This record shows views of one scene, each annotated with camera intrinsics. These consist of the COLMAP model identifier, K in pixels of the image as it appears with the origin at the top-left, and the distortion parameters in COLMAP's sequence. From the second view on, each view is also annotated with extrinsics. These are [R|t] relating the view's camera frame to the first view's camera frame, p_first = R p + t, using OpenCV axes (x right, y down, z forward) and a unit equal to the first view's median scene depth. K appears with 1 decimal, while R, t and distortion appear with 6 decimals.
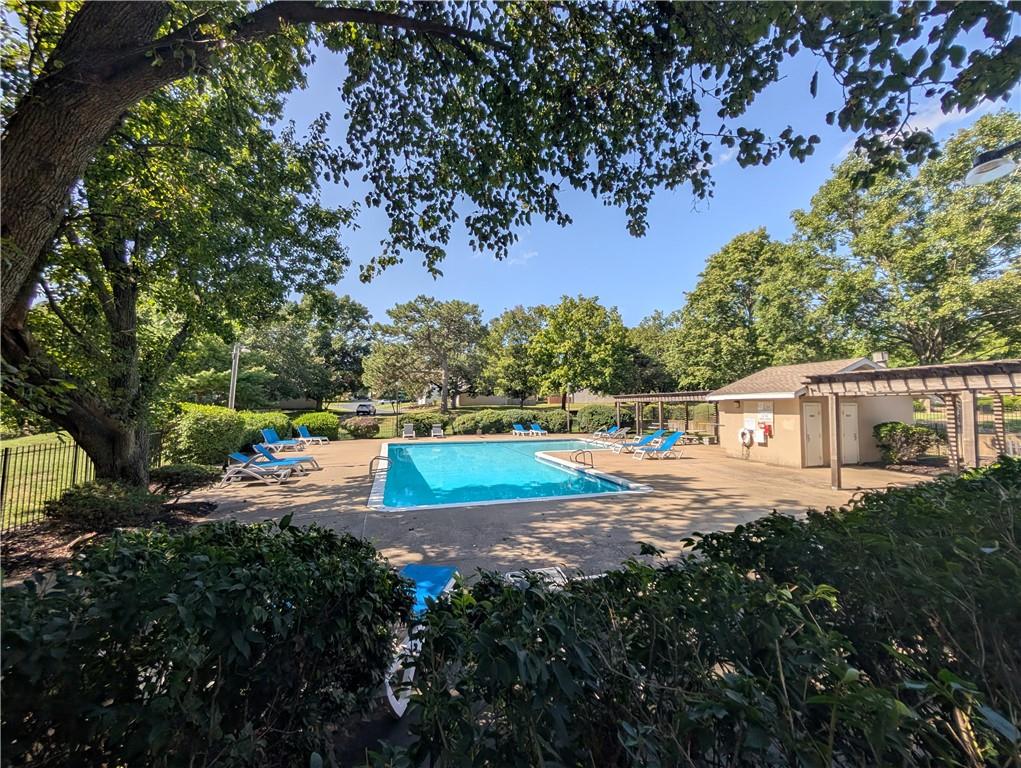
lens RADIAL K [[389.2, 0, 517.0], [0, 389.2, 380.6], [0, 0, 1]] dist [0.000055, -0.000231]
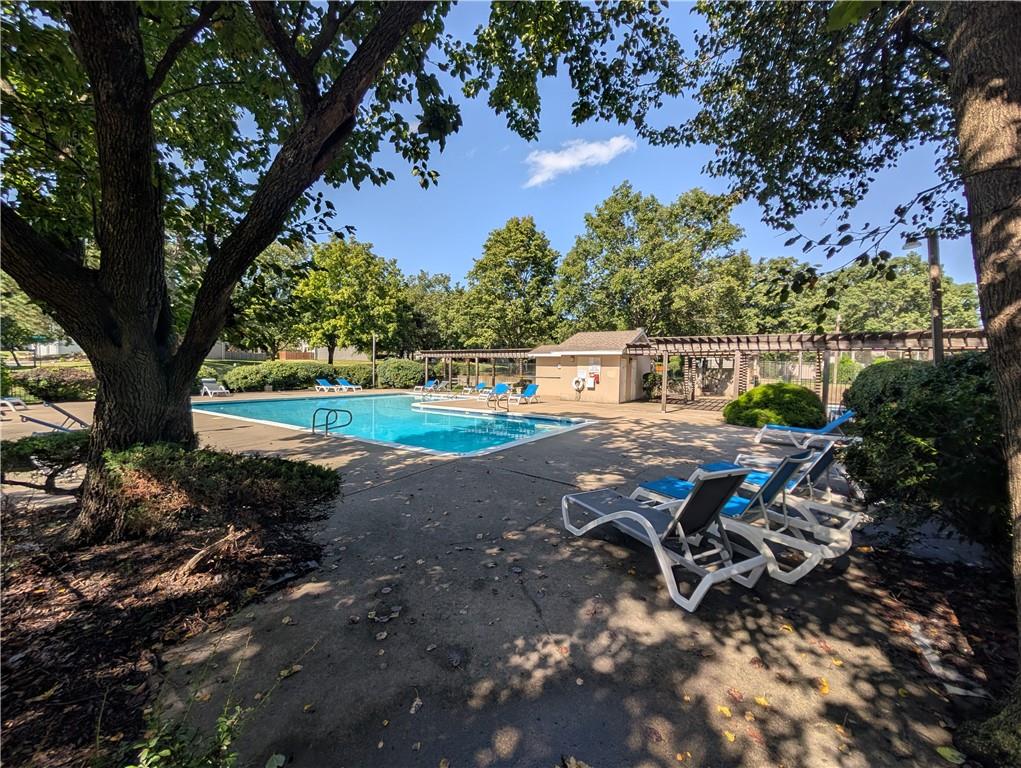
lens RADIAL K [[389.2, 0, 511.7], [0, 389.2, 384.7], [0, 0, 1]] dist [0.000055, -0.000231]
pose [[0.762604, -0.010971, 0.646772, -0.227068], [-0.060660, 0.994237, 0.088388, 0.023679], [-0.644015, -0.106639, 0.757544, 0.078642]]
